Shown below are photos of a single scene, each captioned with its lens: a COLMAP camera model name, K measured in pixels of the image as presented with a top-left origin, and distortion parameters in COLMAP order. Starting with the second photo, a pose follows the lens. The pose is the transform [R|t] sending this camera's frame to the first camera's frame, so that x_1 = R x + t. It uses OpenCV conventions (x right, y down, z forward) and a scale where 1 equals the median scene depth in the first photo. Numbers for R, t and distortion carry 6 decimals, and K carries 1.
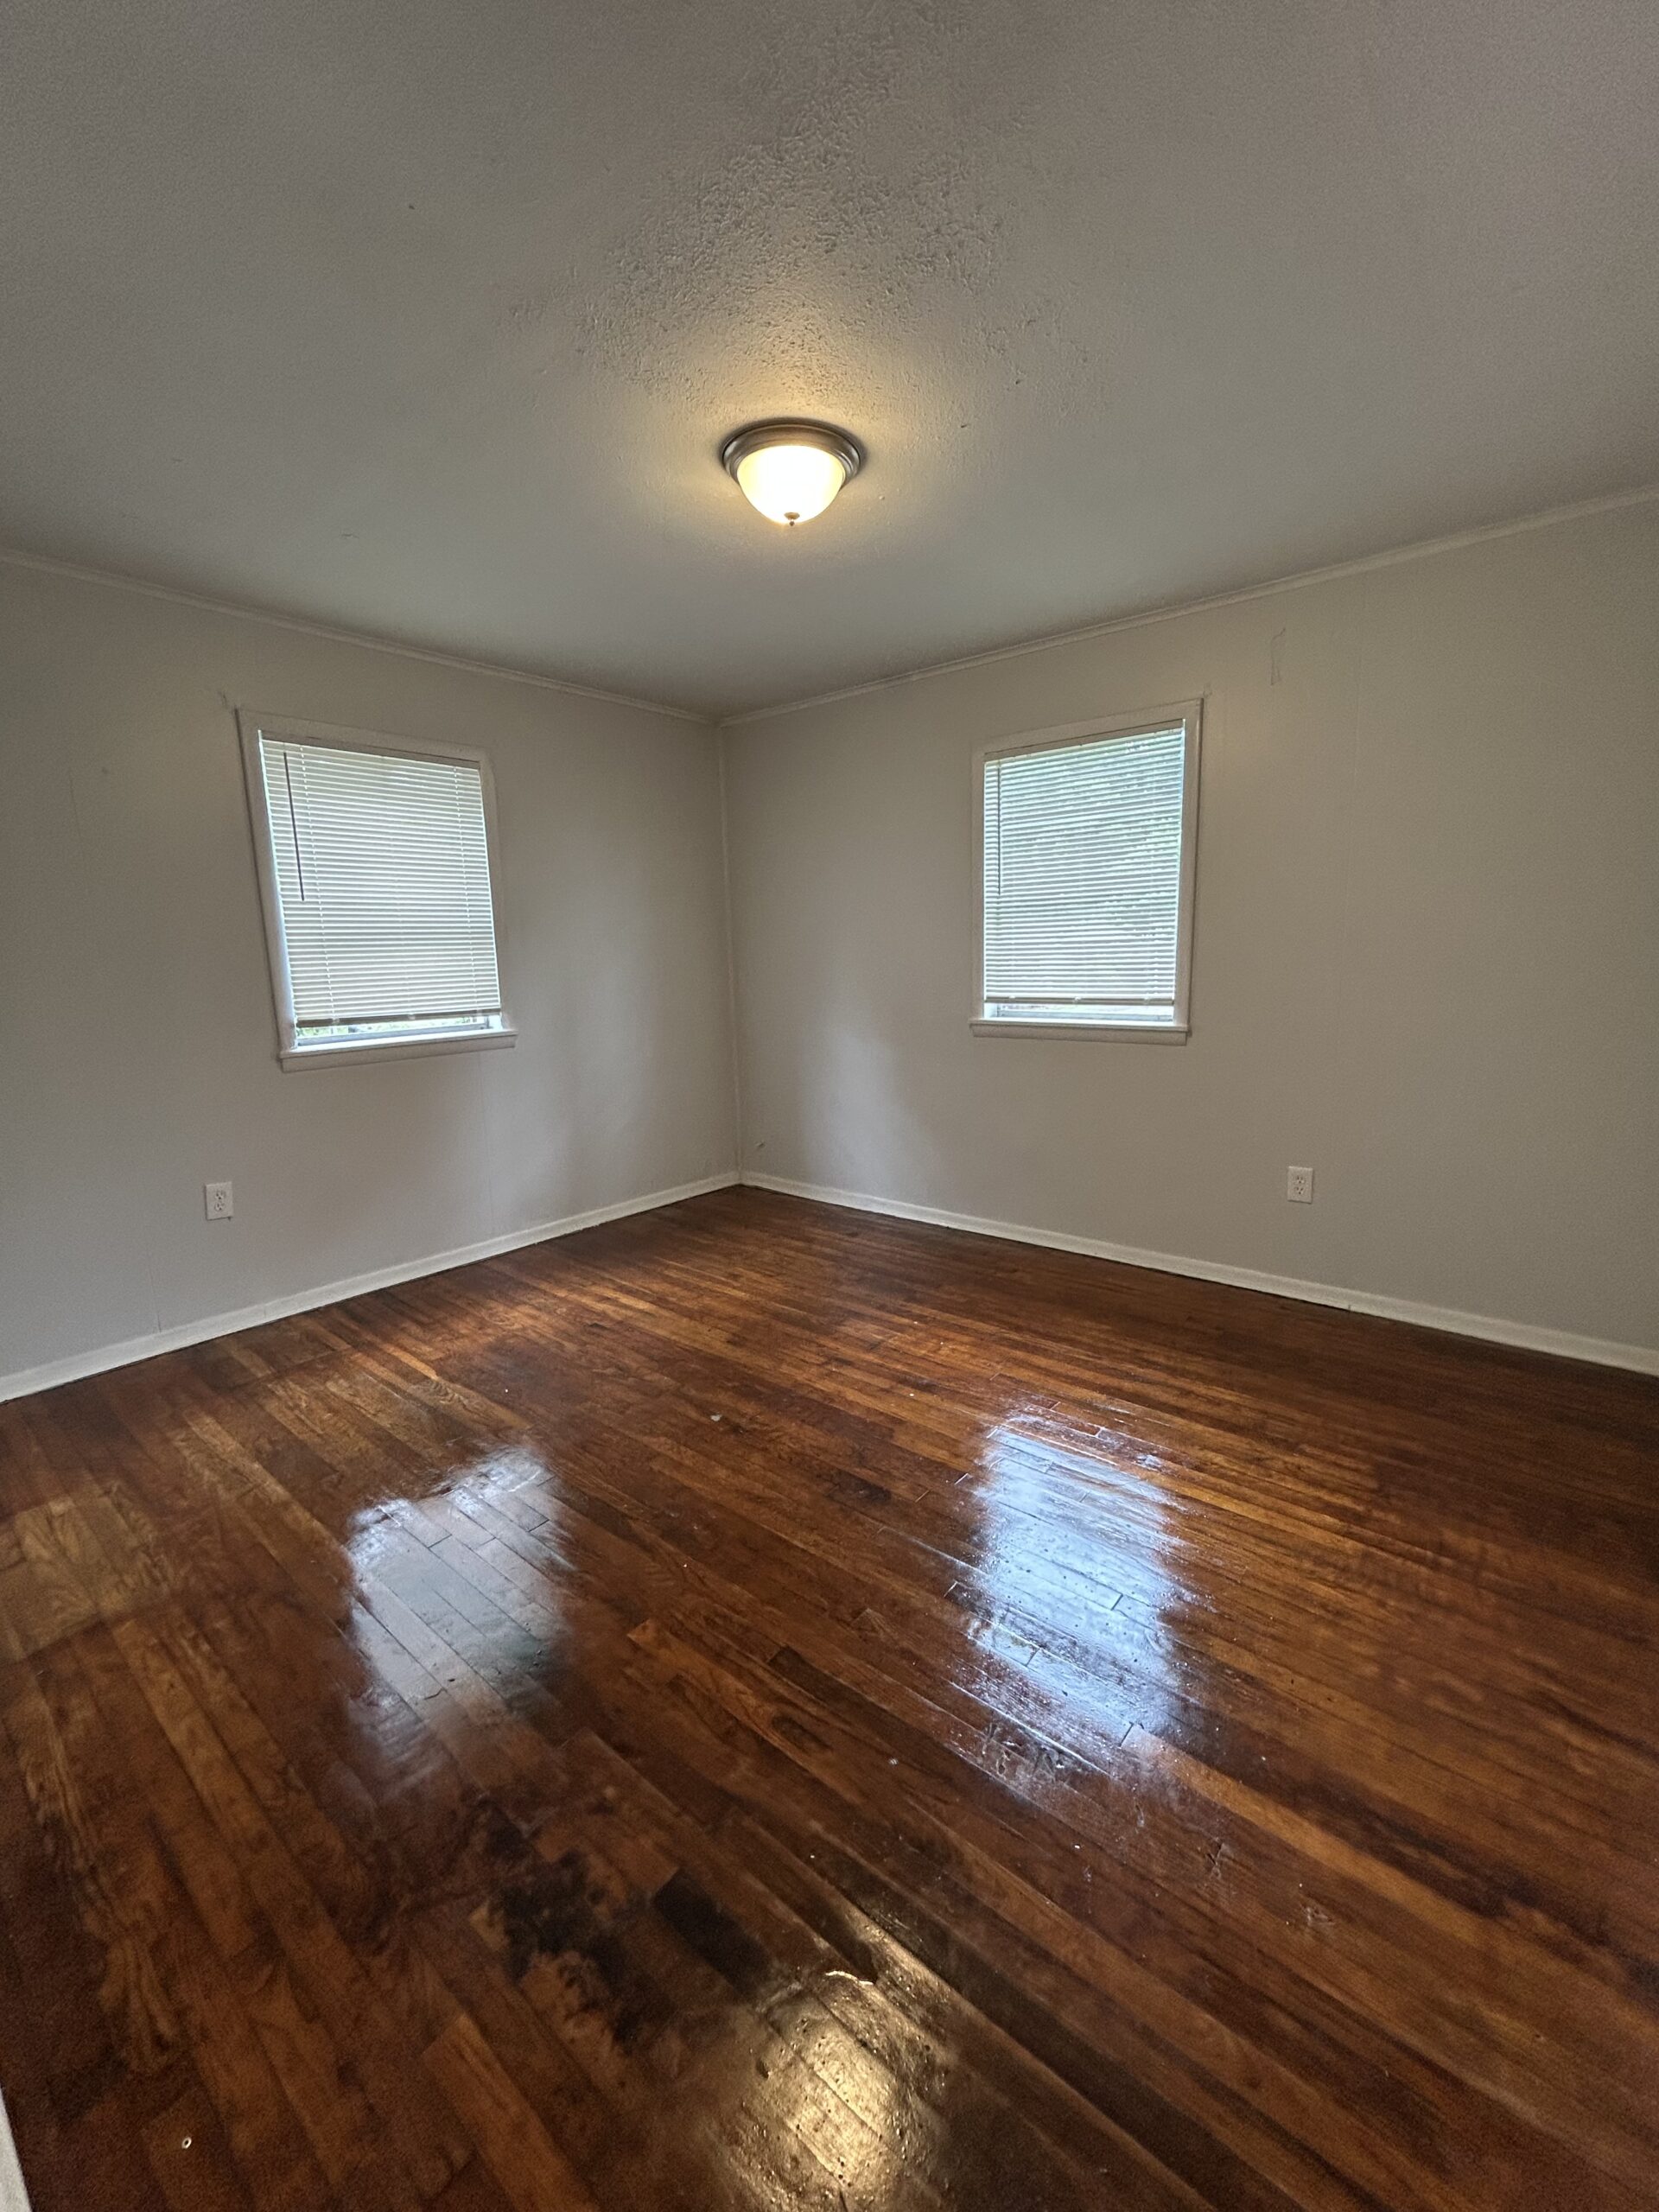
lens RADIAL K [[902.1, 0, 829.5], [0, 902.1, 1106.0], [0, 0, 1]] dist [-0.007552, 0.007829]
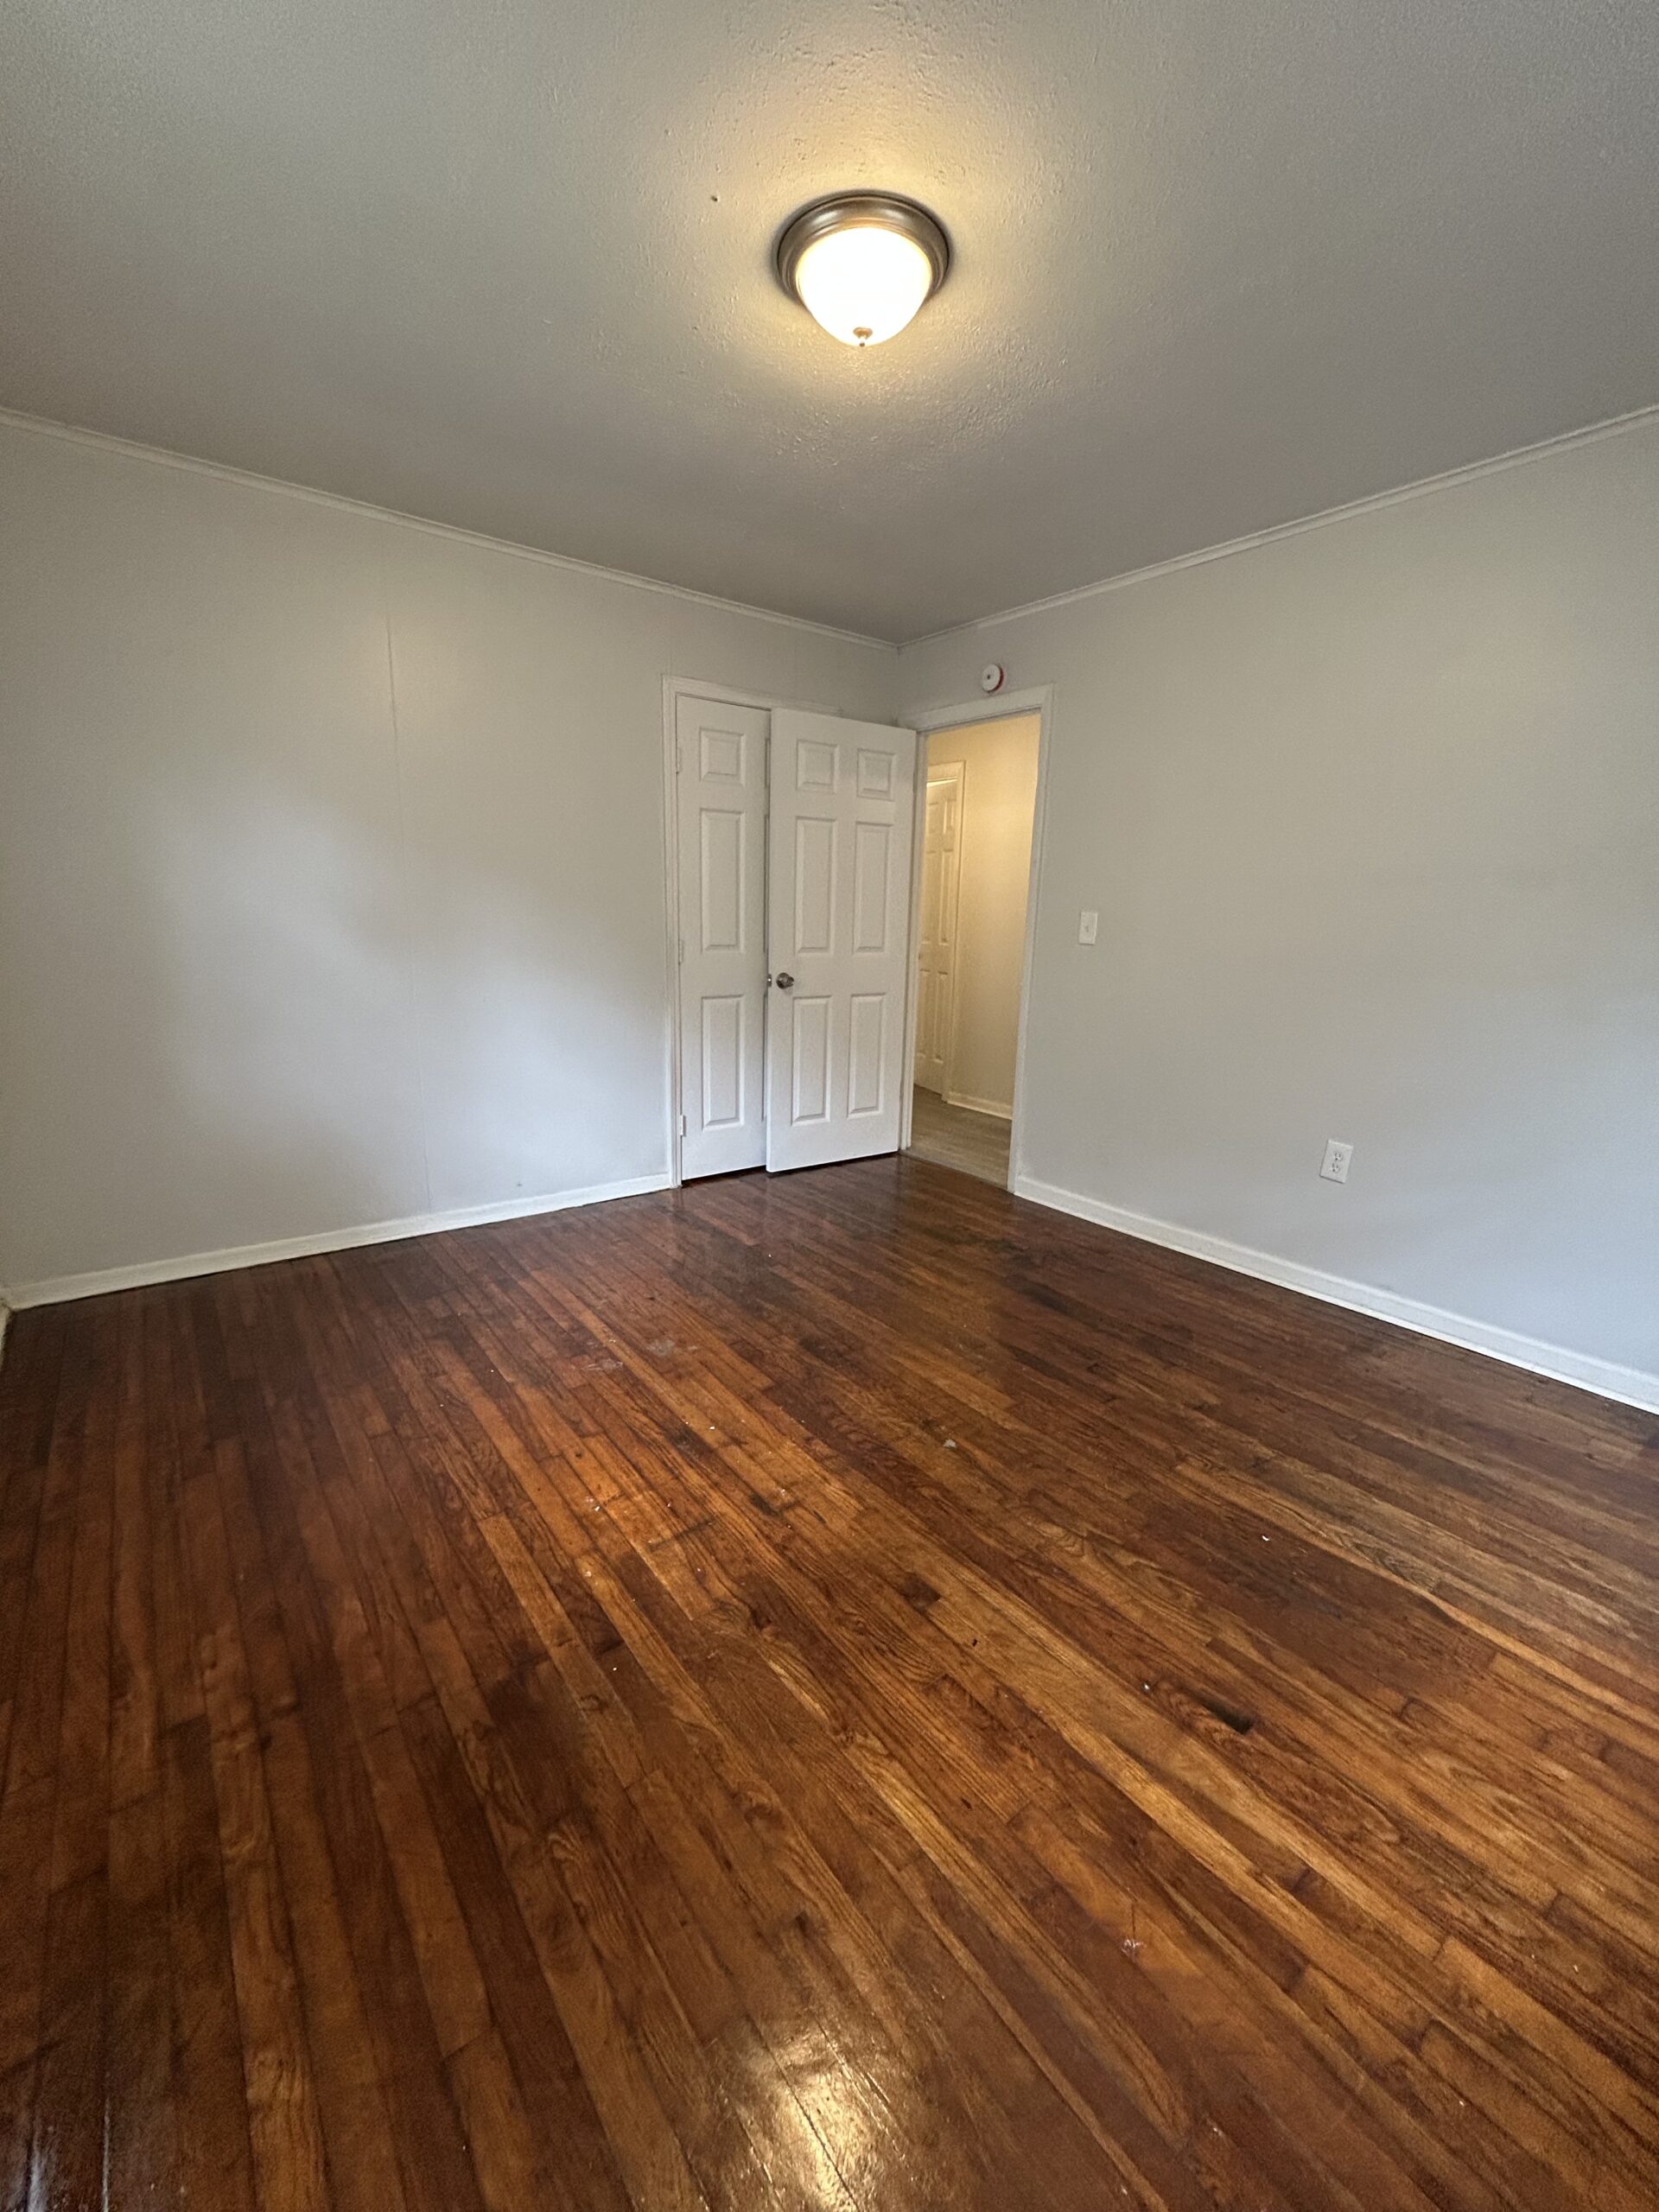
lens RADIAL K [[902.1, 0, 829.5], [0, 902.1, 1106.0], [0, 0, 1]] dist [-0.007552, 0.007829]
pose [[-0.975763, -0.045299, 0.214090, -0.167118], [0.039762, 0.925352, 0.377019, -0.244647], [-0.215187, 0.376394, -0.901123, 1.525330]]
